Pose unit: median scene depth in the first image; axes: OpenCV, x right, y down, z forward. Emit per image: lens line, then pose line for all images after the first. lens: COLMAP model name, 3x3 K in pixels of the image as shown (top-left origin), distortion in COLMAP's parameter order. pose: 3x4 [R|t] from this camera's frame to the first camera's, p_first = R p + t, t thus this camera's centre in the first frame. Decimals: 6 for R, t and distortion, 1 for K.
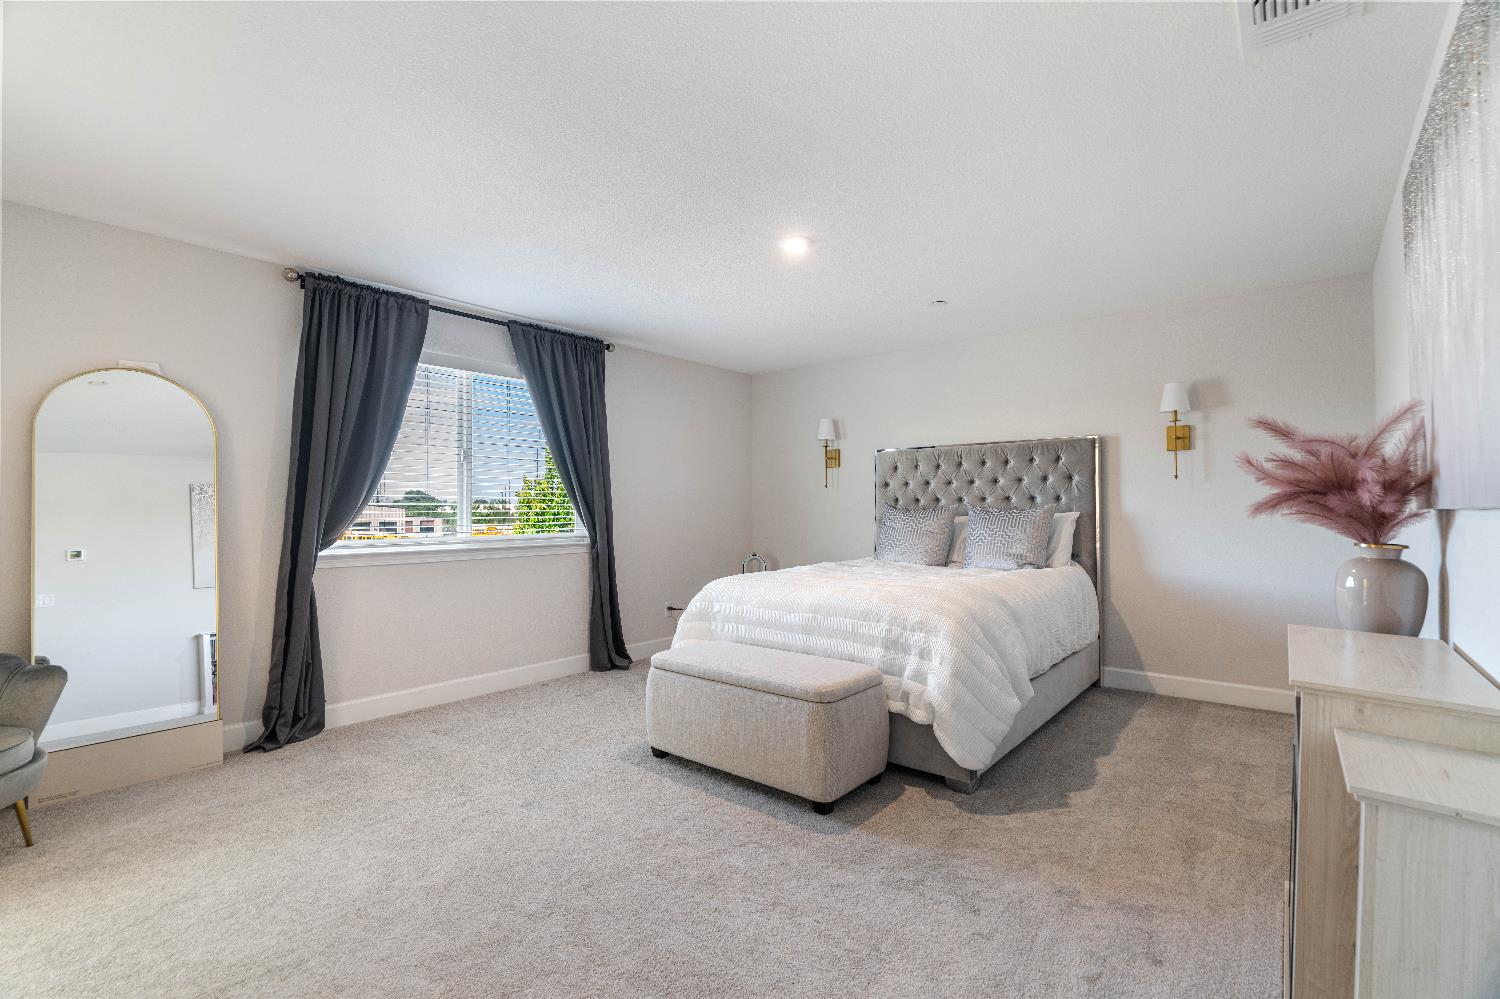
lens RADIAL K [[677.1, 0, 744.5], [0, 677.1, 508.8], [0, 0, 1]] dist [-0.003110, 0.000192]
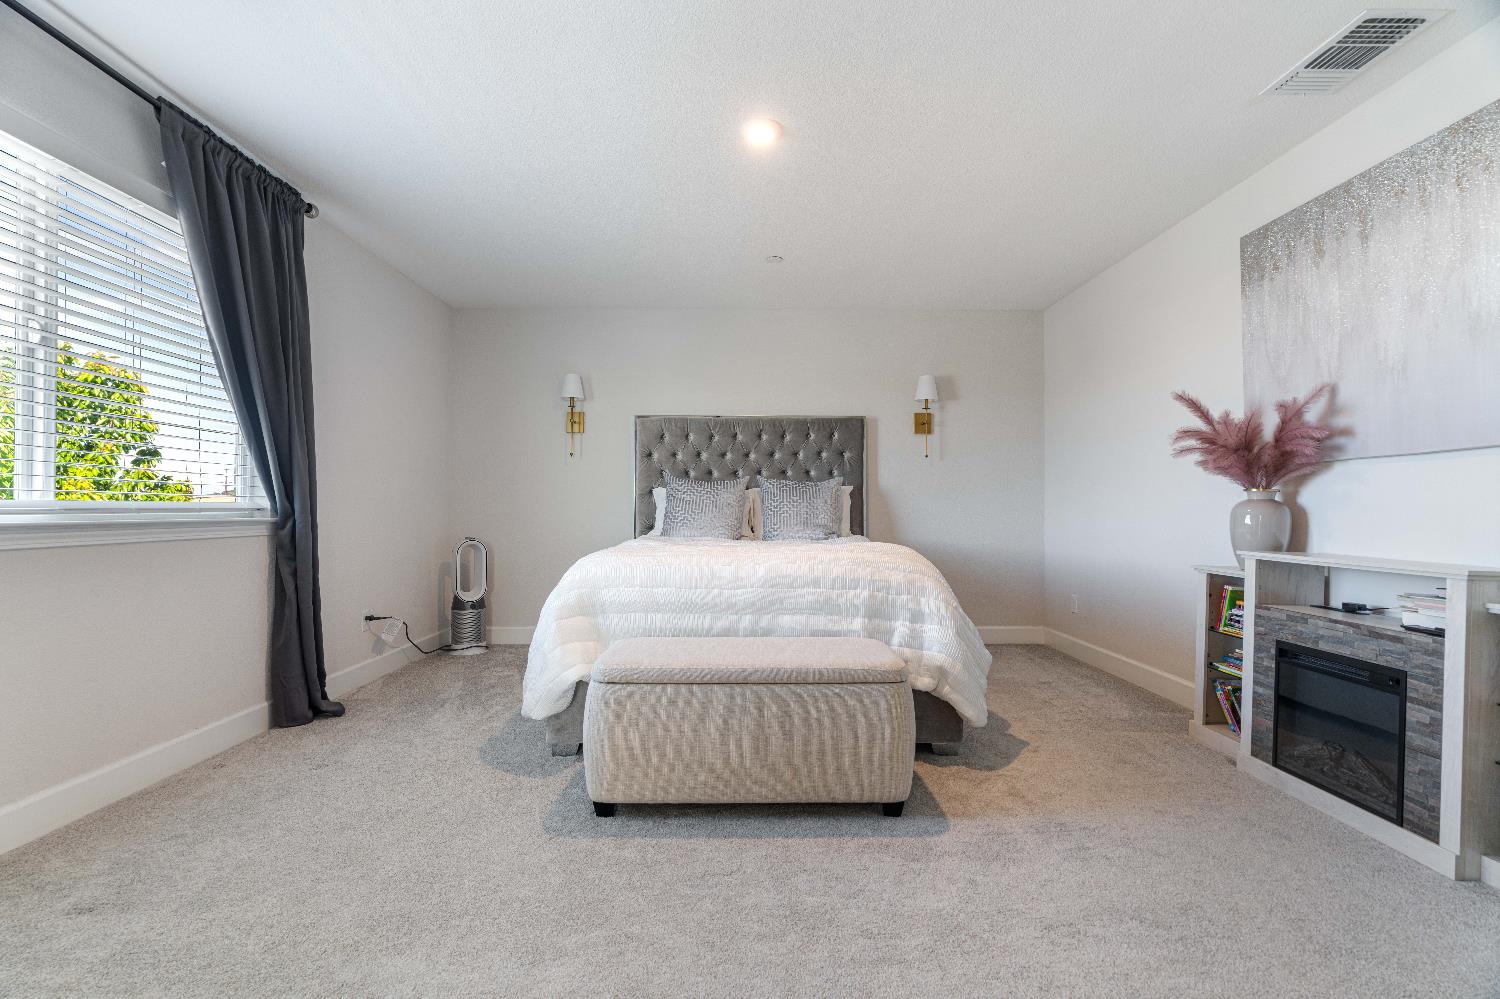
lens RADIAL K [[676.5, 0, 746.6], [0, 676.5, 504.6], [0, 0, 1]] dist [-0.003204, 0.000611]
pose [[0.756775, 0.008784, 0.653616, -0.339887], [-0.005053, 0.999958, -0.007589, 0.044413], [-0.653656, 0.002440, 0.756788, 0.291437]]
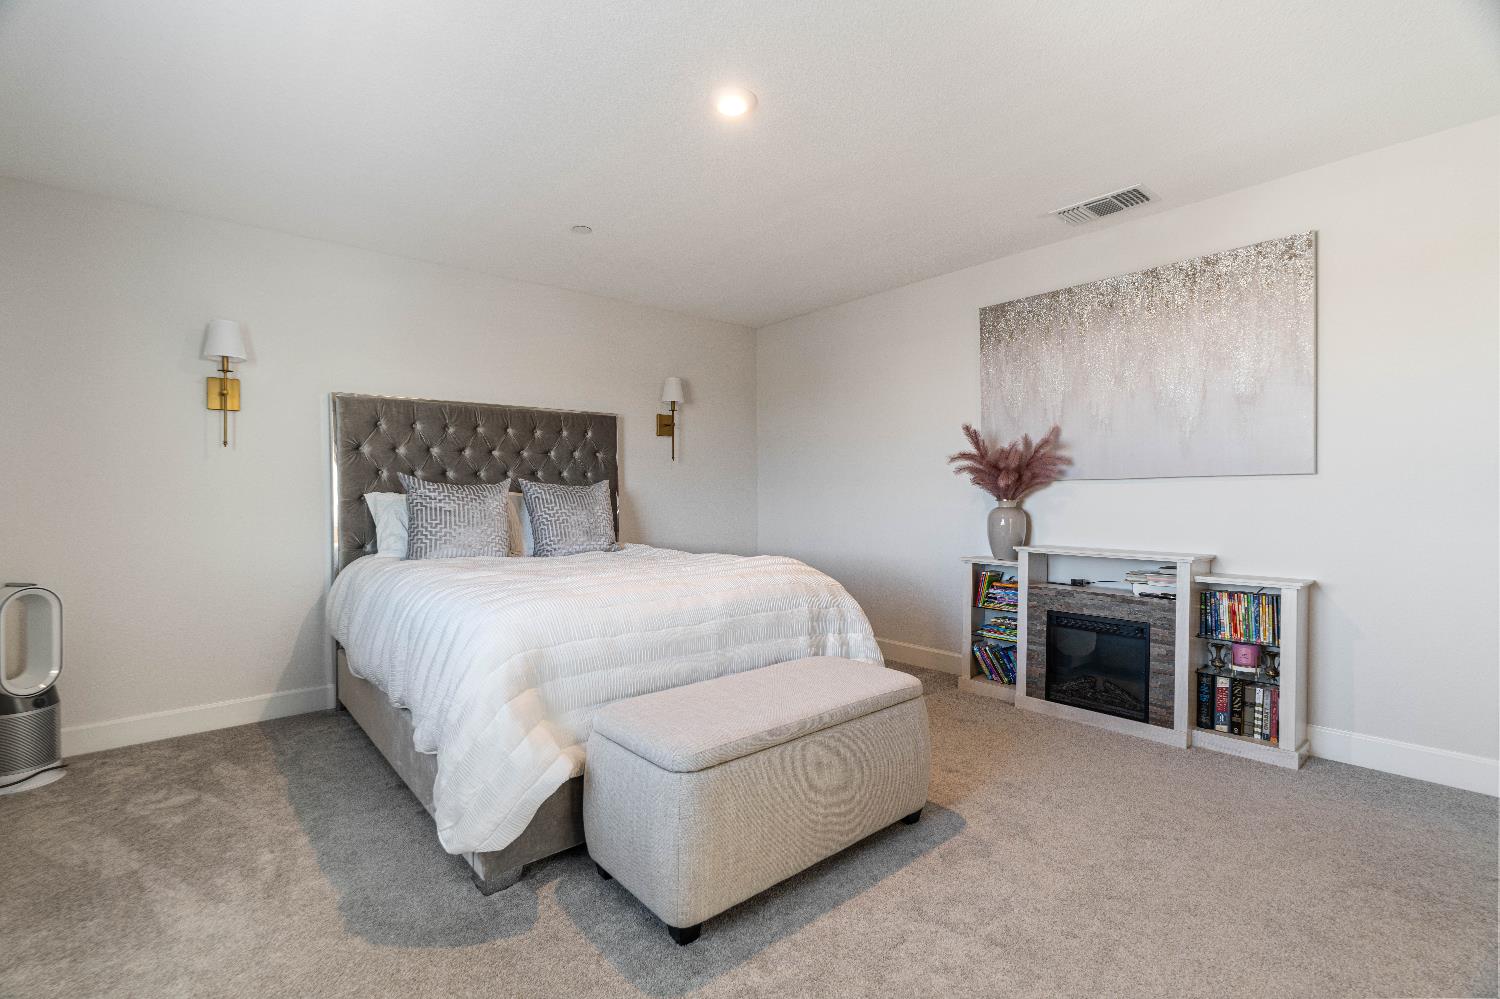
lens RADIAL K [[676.5, 0, 746.6], [0, 676.5, 504.6], [0, 0, 1]] dist [-0.003204, 0.000611]
pose [[0.157283, -0.013952, 0.987455, -0.462795], [0.005951, 0.999895, 0.013179, 0.016365], [-0.987536, 0.003804, 0.157349, 0.640290]]
